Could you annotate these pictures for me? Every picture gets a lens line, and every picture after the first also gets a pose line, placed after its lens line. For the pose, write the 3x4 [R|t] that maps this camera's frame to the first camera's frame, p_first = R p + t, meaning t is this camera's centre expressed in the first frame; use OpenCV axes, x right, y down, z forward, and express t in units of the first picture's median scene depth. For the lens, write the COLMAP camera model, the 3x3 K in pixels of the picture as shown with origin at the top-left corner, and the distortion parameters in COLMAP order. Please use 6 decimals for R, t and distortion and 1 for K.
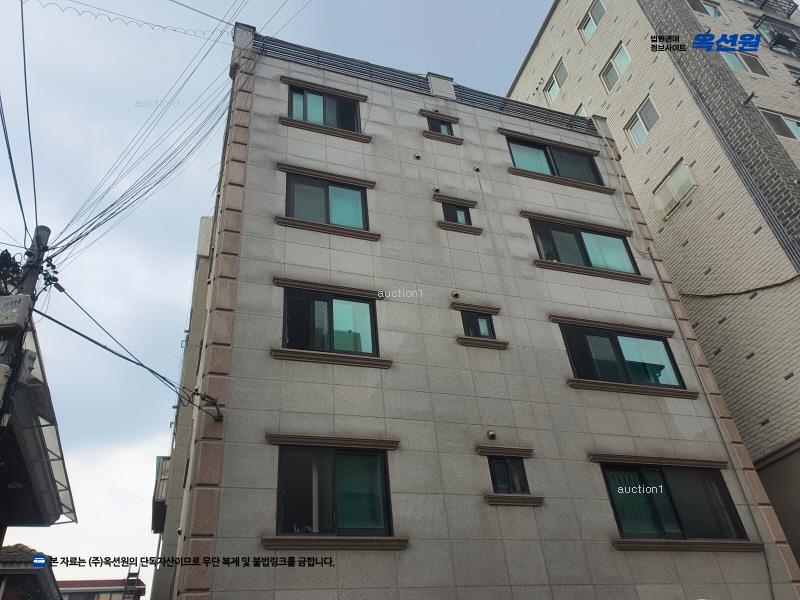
lens RADIAL K [[629.7, 0, 400.0], [0, 629.7, 300.0], [0, 0, 1]] dist [0.010672, 0.000006]
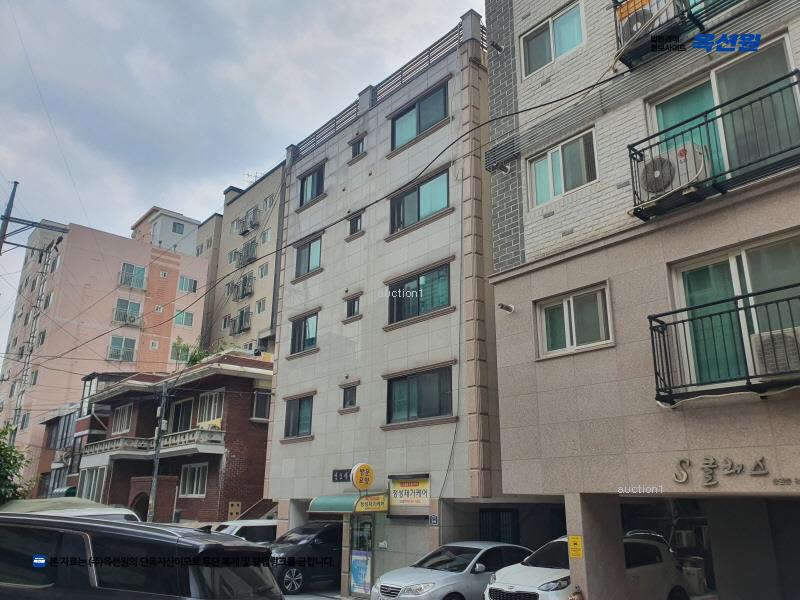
lens RADIAL K [[629.7, 0, 400.0], [0, 629.7, 300.0], [0, 0, 1]] dist [0.010672, 0.000006]
pose [[0.382750, -0.199796, -0.901989, 1.848266], [0.519392, 0.853965, 0.031240, 0.039054], [0.764025, -0.480443, 0.430628, 0.390956]]
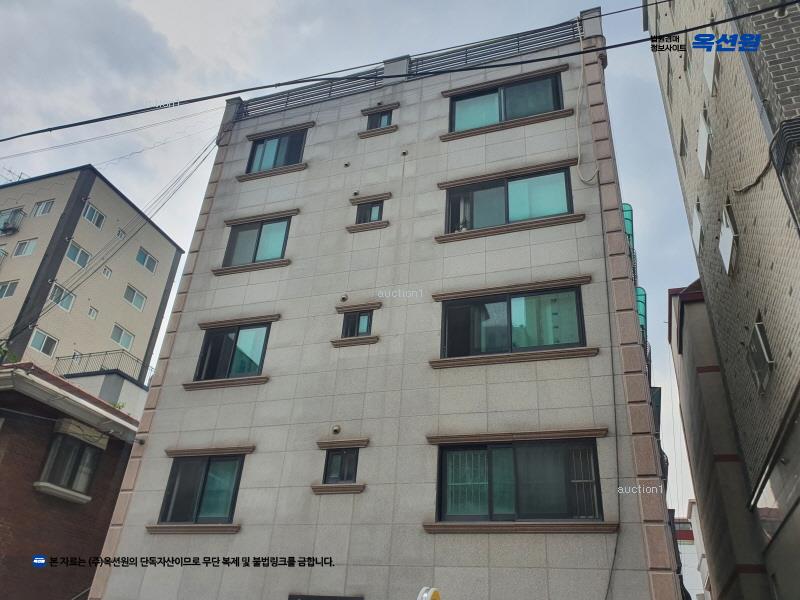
lens RADIAL K [[629.7, 0, 400.0], [0, 629.7, 300.0], [0, 0, 1]] dist [0.010672, 0.000006]
pose [[0.783785, -0.196521, -0.589119, 0.884833], [0.257624, 0.966028, 0.020500, -0.002951], [0.565077, -0.167839, 0.807786, 0.184916]]
